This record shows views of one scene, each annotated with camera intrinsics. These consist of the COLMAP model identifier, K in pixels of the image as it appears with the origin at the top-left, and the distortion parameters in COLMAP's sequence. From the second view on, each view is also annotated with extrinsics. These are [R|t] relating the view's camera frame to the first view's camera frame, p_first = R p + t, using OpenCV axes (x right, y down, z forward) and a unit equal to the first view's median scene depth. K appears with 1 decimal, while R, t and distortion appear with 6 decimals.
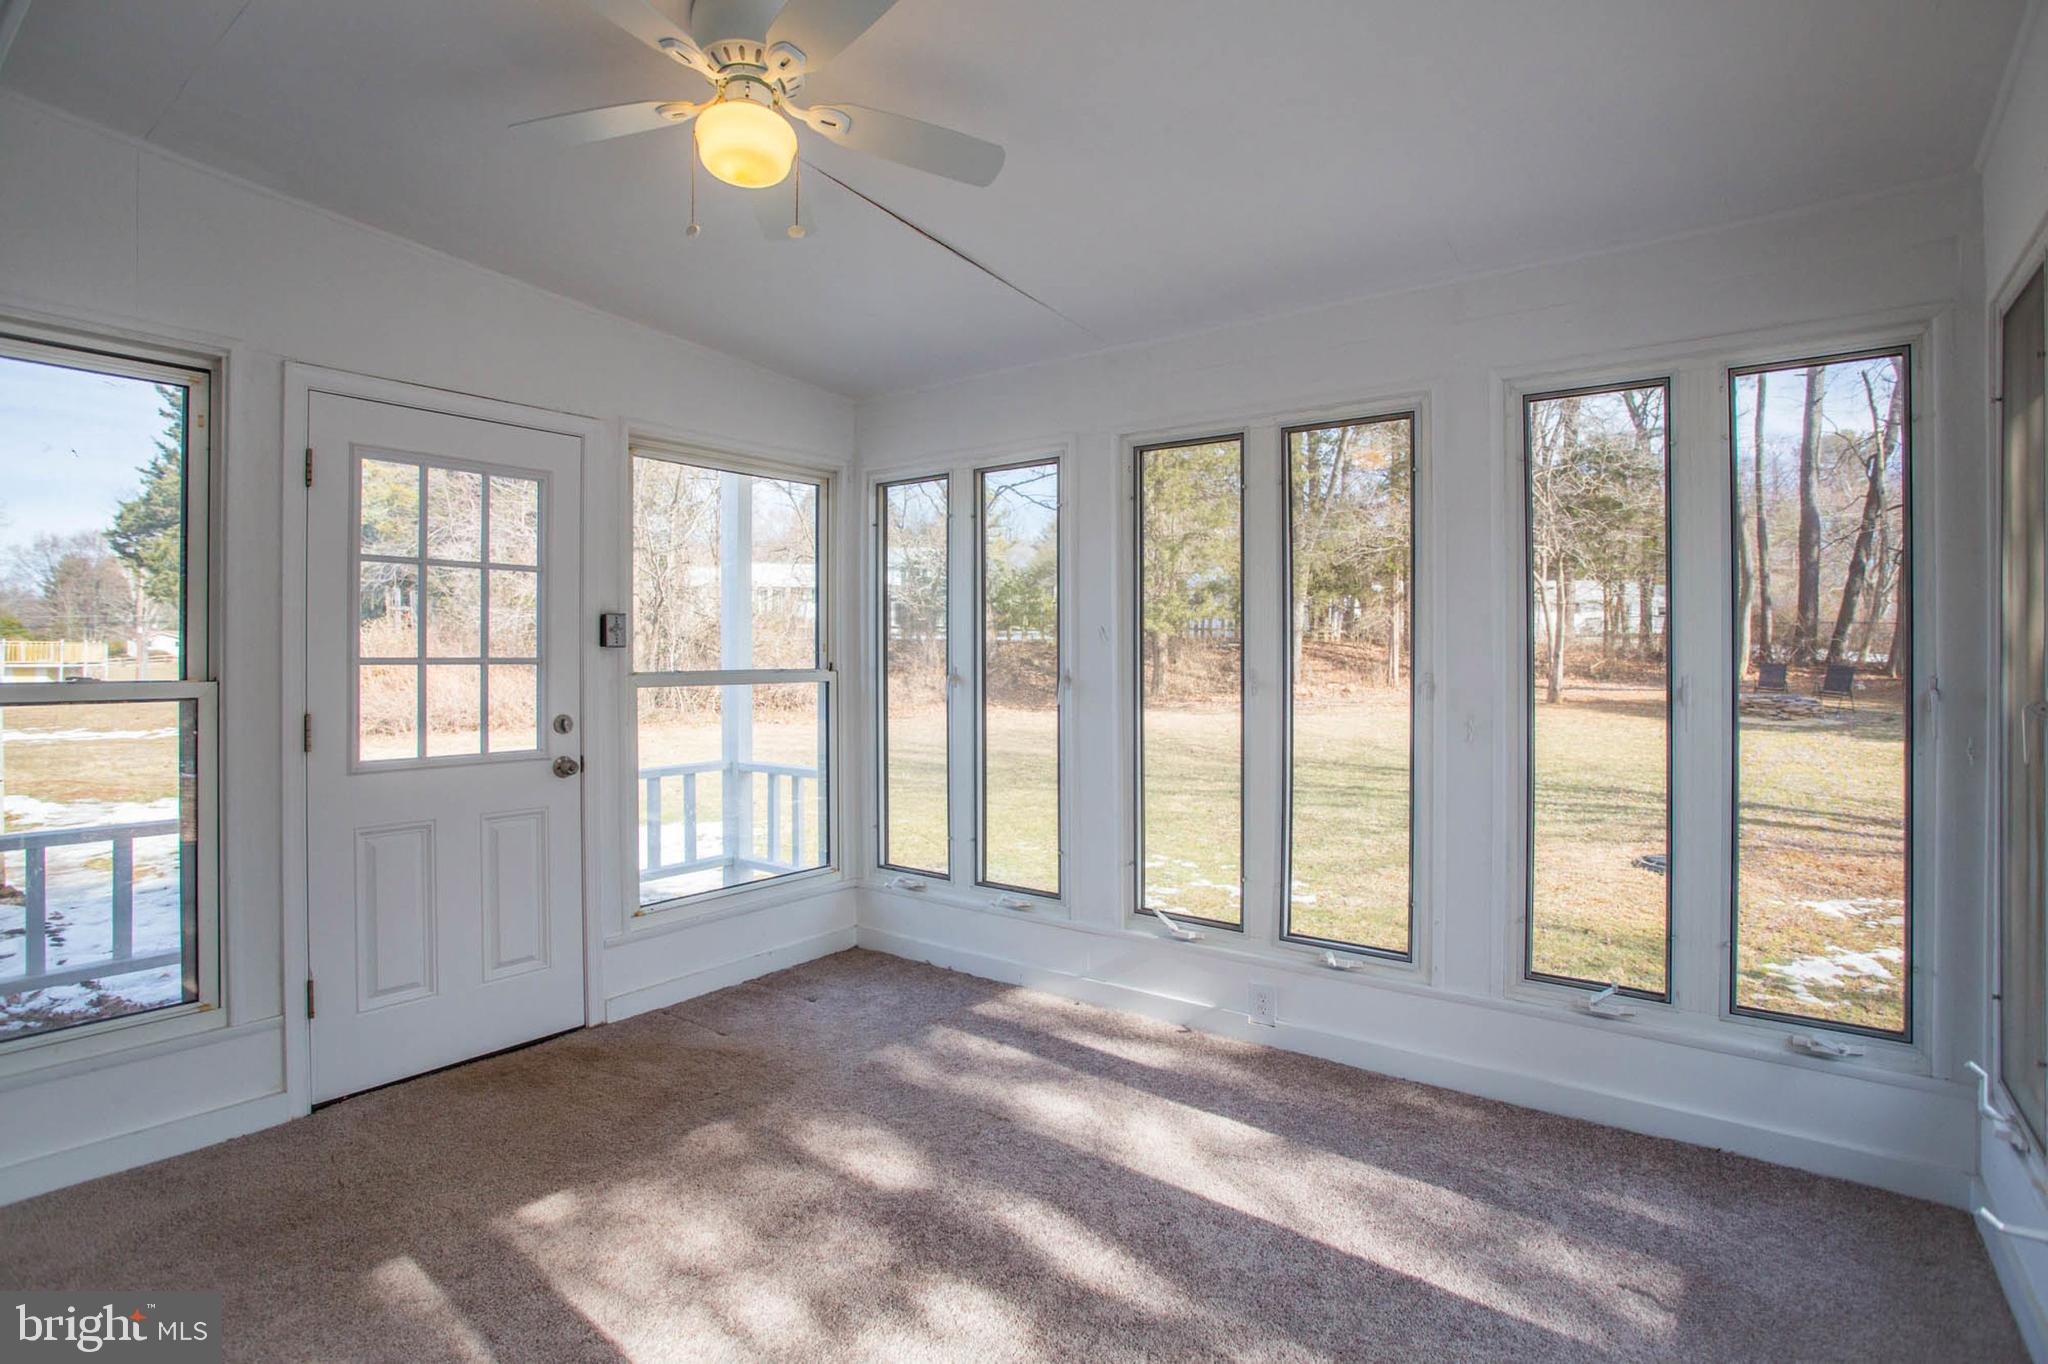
lens RADIAL K [[983.9, 0, 1029.8], [0, 983.9, 654.4], [0, 0, 1]] dist [0.003159, 0.000466]
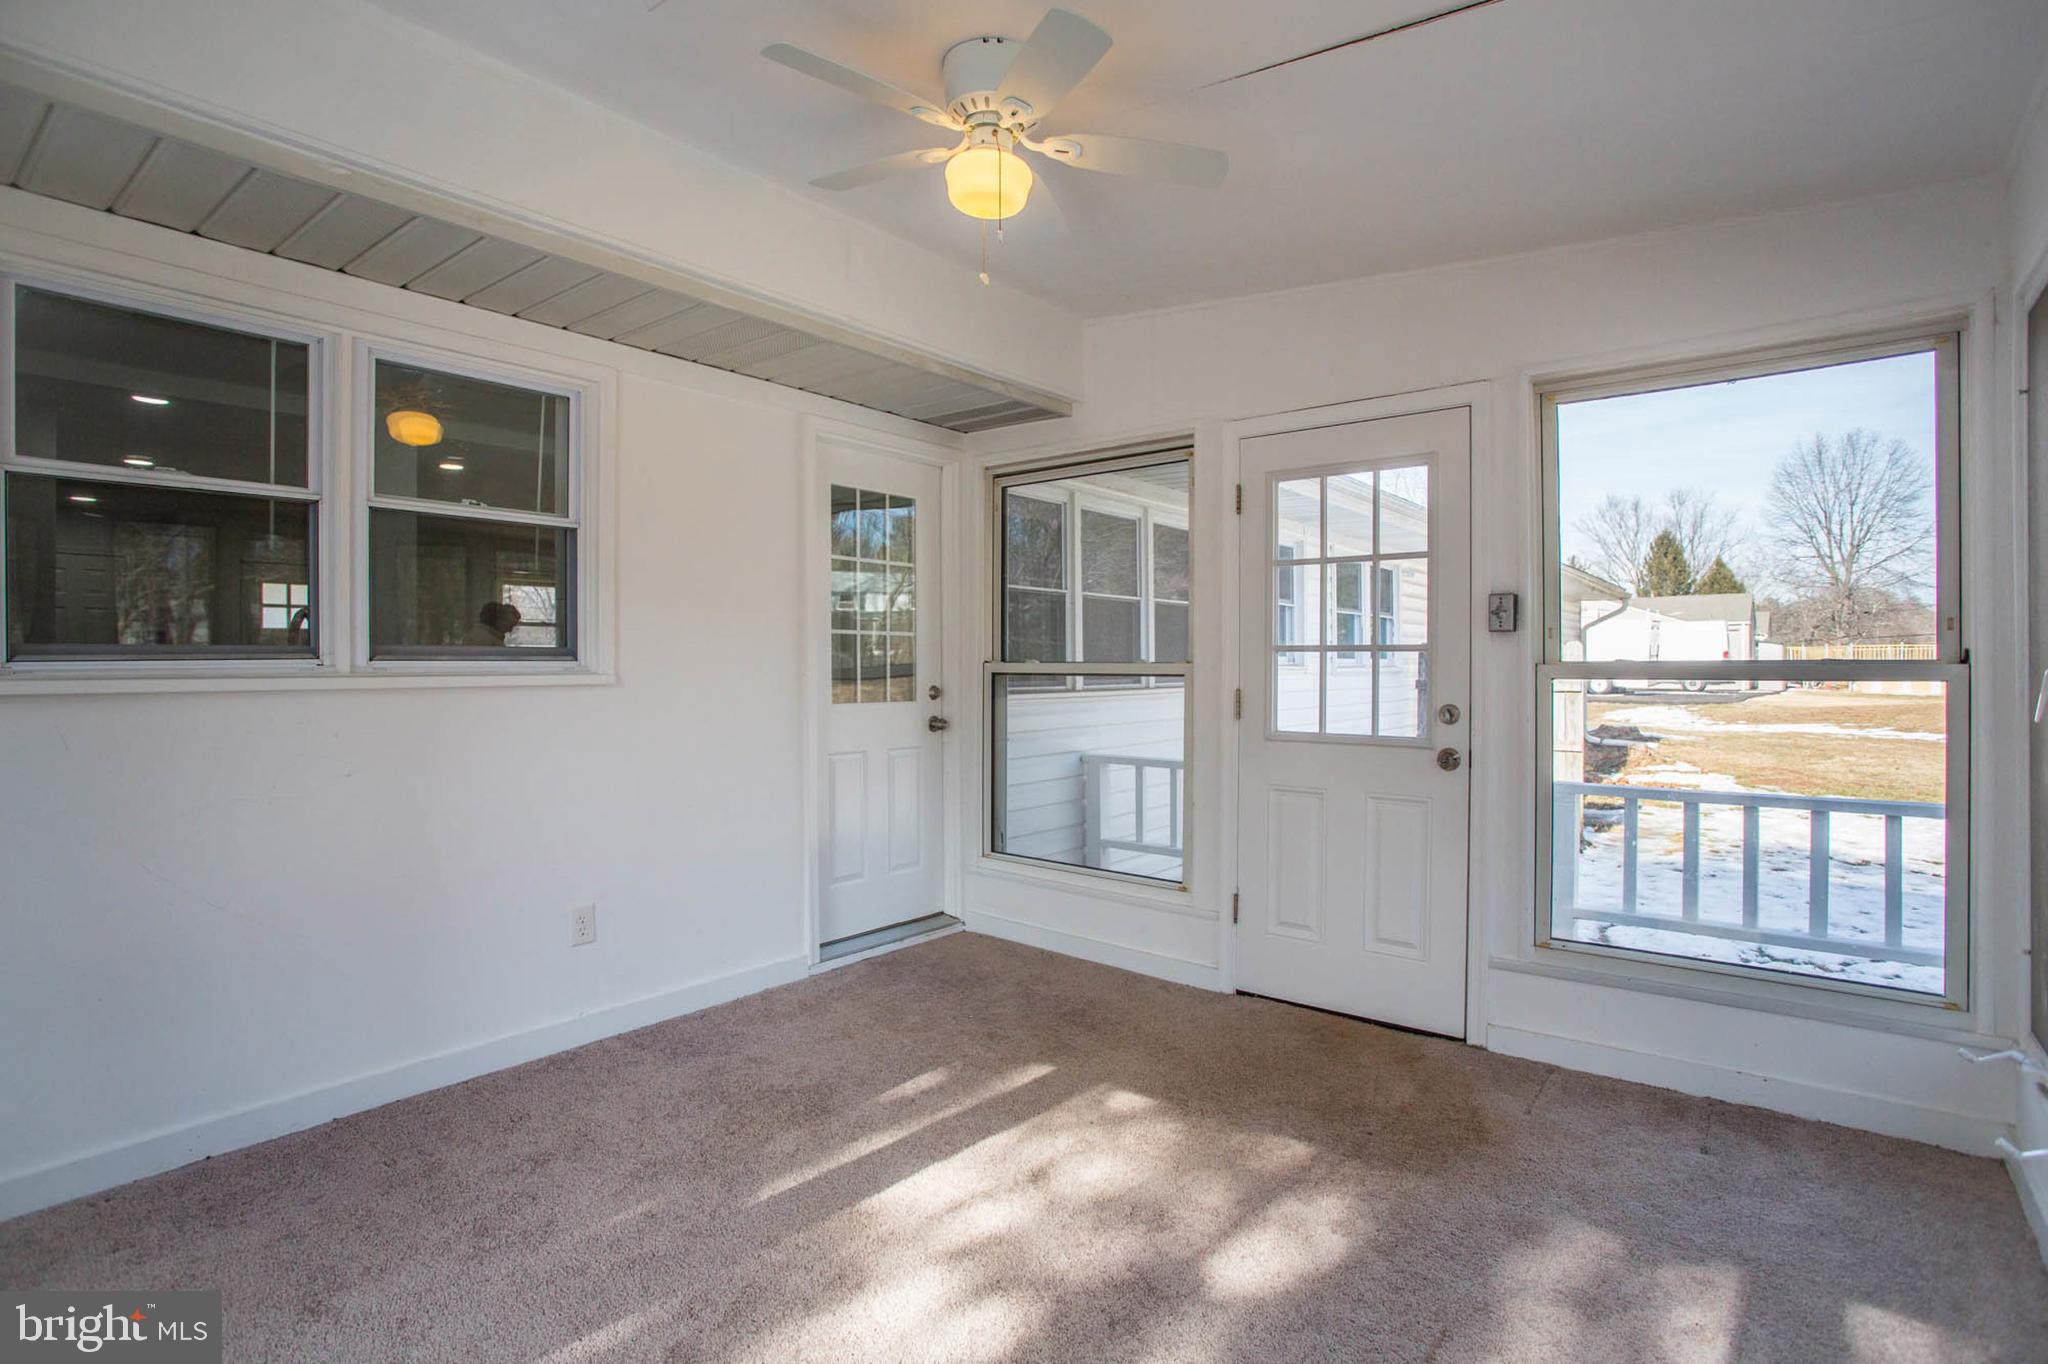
lens RADIAL K [[1036.2, 0, 1024.4], [0, 1036.2, 655.9], [0, 0, 1]] dist [-0.023723, 0.000557]
pose [[-0.011991, 0.003614, -0.999922, 0.563814], [0.009762, 0.999946, 0.003497, 0.008022], [0.999880, -0.009719, -0.012026, 0.650086]]
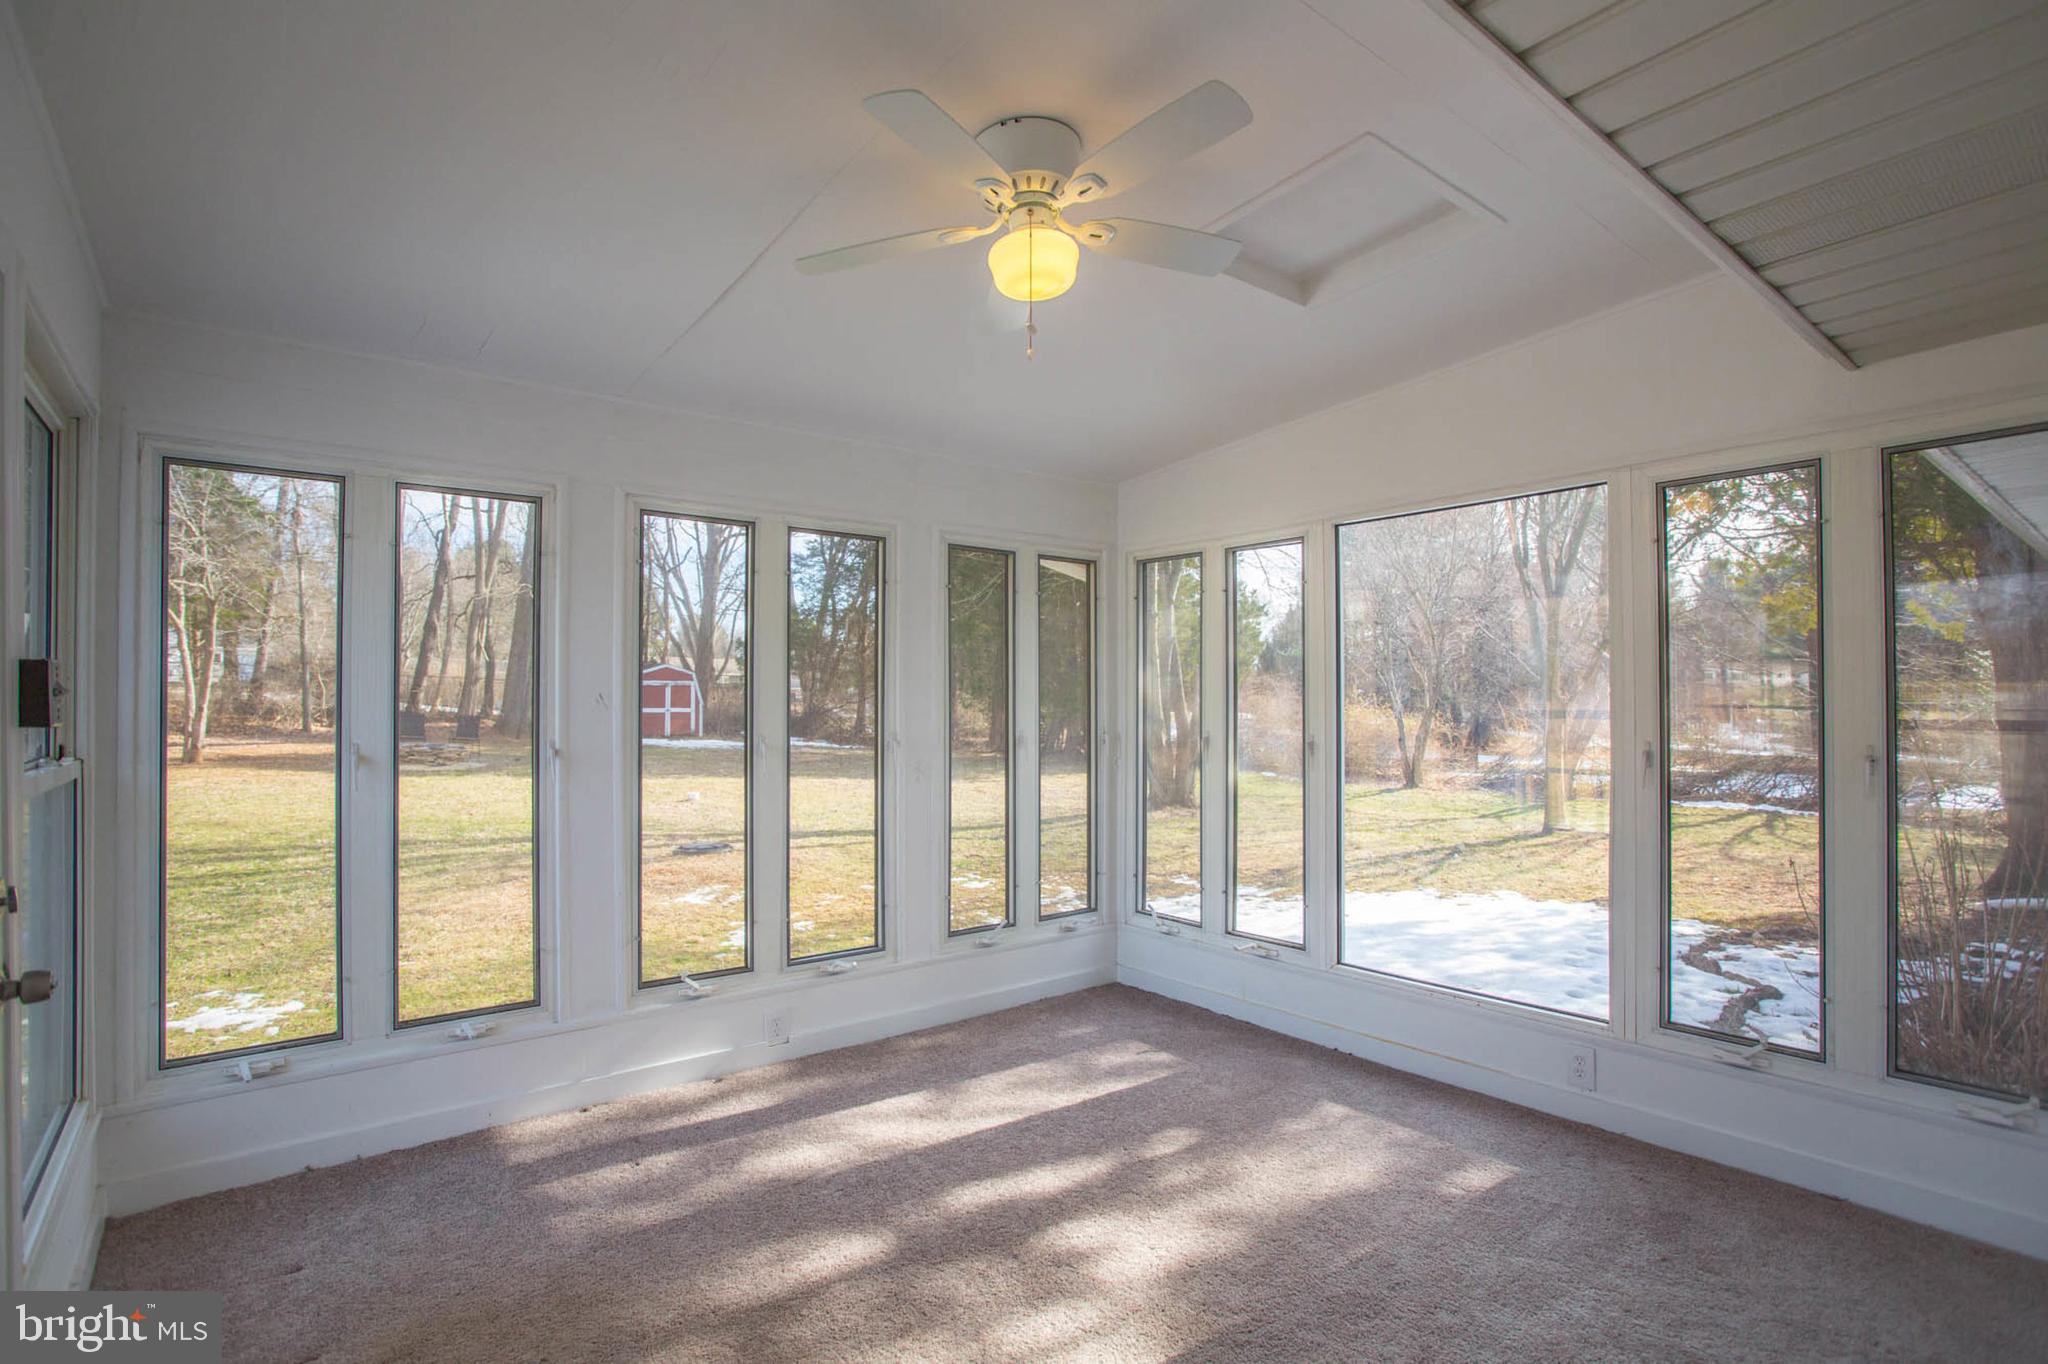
lens RADIAL K [[969.3, 0, 971.5], [0, 969.3, 715.8], [0, 0, 1]] dist [0.001817, 0.000410]
pose [[0.267028, 0.008341, 0.963653, -0.842943], [-0.026307, 0.999653, -0.001362, -0.021663], [-0.963330, -0.024987, 0.267155, 0.492782]]
